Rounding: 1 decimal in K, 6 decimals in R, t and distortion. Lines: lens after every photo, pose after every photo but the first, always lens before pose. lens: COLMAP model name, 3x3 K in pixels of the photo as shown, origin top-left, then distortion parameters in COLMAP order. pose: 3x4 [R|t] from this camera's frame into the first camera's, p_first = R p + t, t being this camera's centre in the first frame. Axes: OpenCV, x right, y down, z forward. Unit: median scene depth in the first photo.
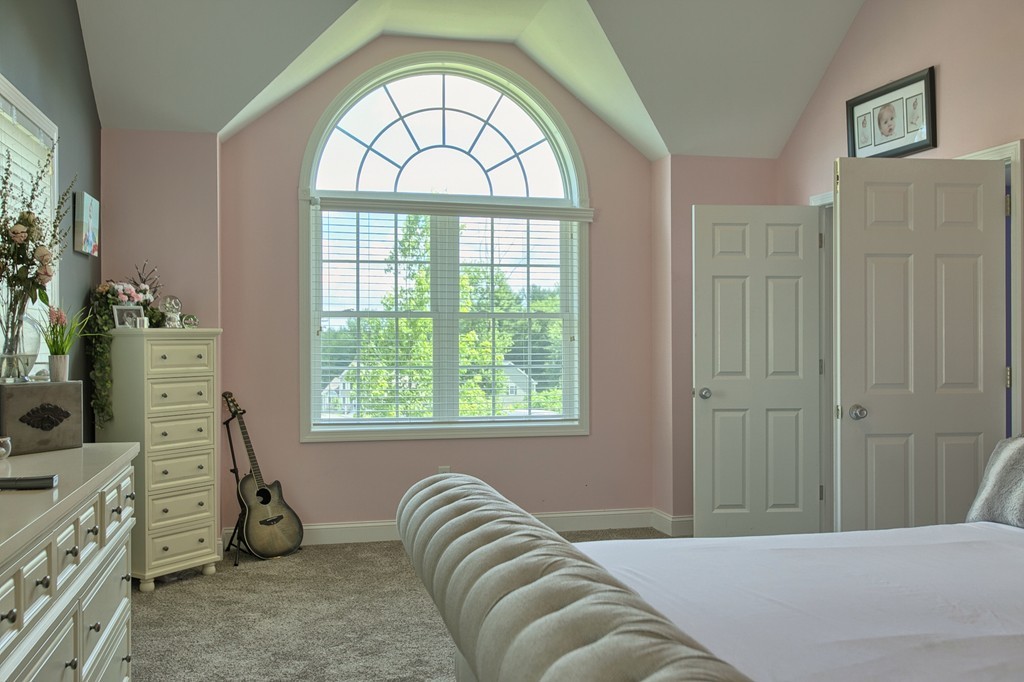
lens RADIAL K [[867.2, 0, 505.0], [0, 867.2, 337.1], [0, 0, 1]] dist [0.009688, -0.027403]
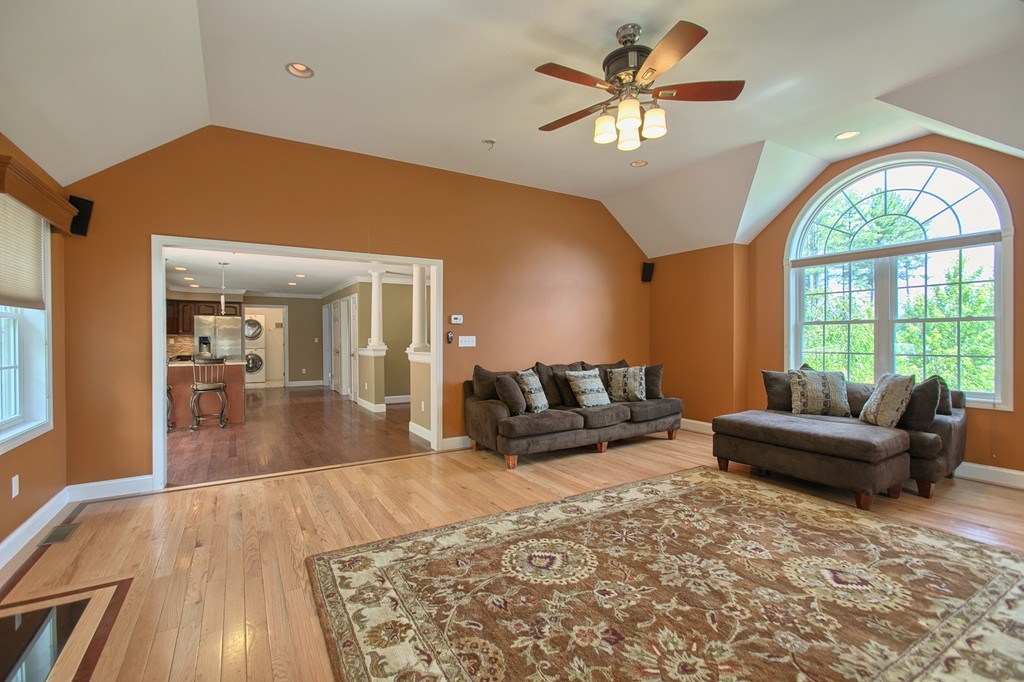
lens RADIAL K [[458.3, 0, 502.0], [0, 458.3, 340.9], [0, 0, 1]] dist [-0.010605, 0.006643]
pose [[0.279216, 0.003973, -0.960220, 0.539017], [-0.000592, 0.999992, 0.003966, 0.008820], [0.960228, -0.000539, 0.279216, 0.085966]]
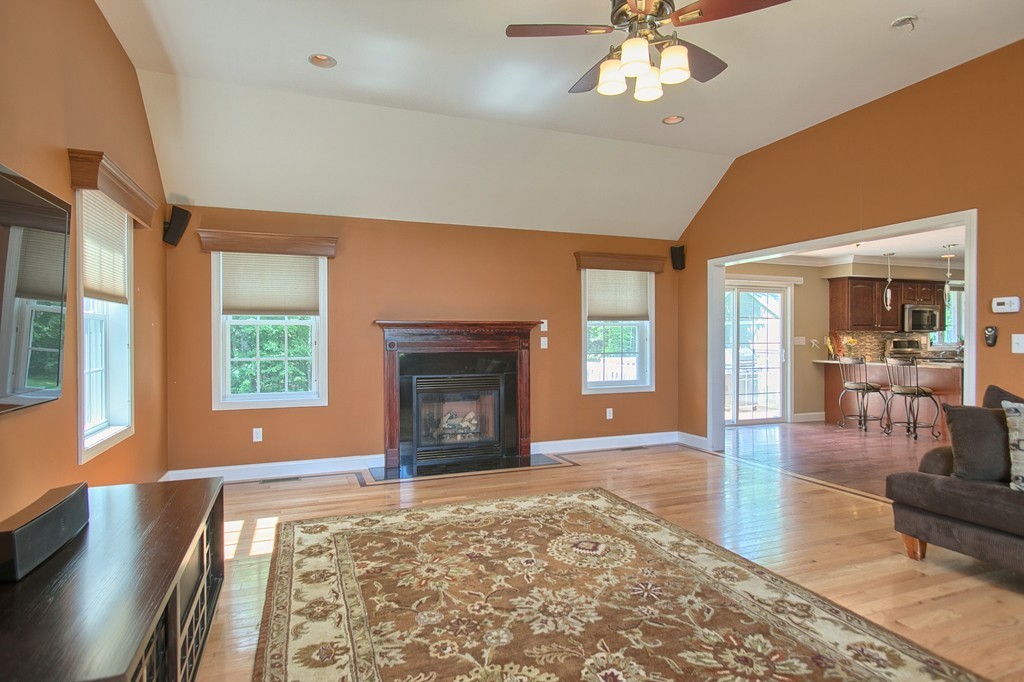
lens RADIAL K [[546.7, 0, 504.2], [0, 546.7, 339.4], [0, 0, 1]] dist [-0.002384, 0.004144]
pose [[-0.994098, 0.000206, -0.108486, 0.264044], [-0.000778, 0.999959, 0.009028, 0.003719], [0.108484, 0.009059, -0.994057, 0.825112]]
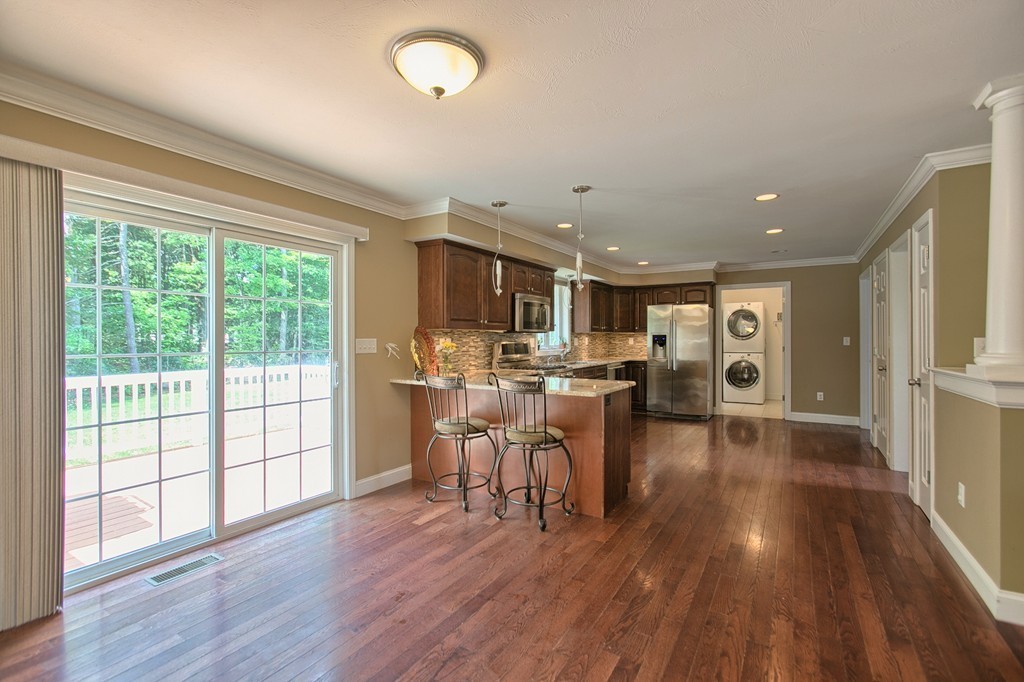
lens RADIAL K [[458.3, 0, 517.5], [0, 458.3, 339.6], [0, 0, 1]] dist [-0.010605, 0.006643]
pose [[-0.711275, 0.002062, -0.702911, -0.369919], [-0.002076, 0.999985, 0.005034, 0.006699], [0.702911, 0.005040, -0.711260, 0.087906]]
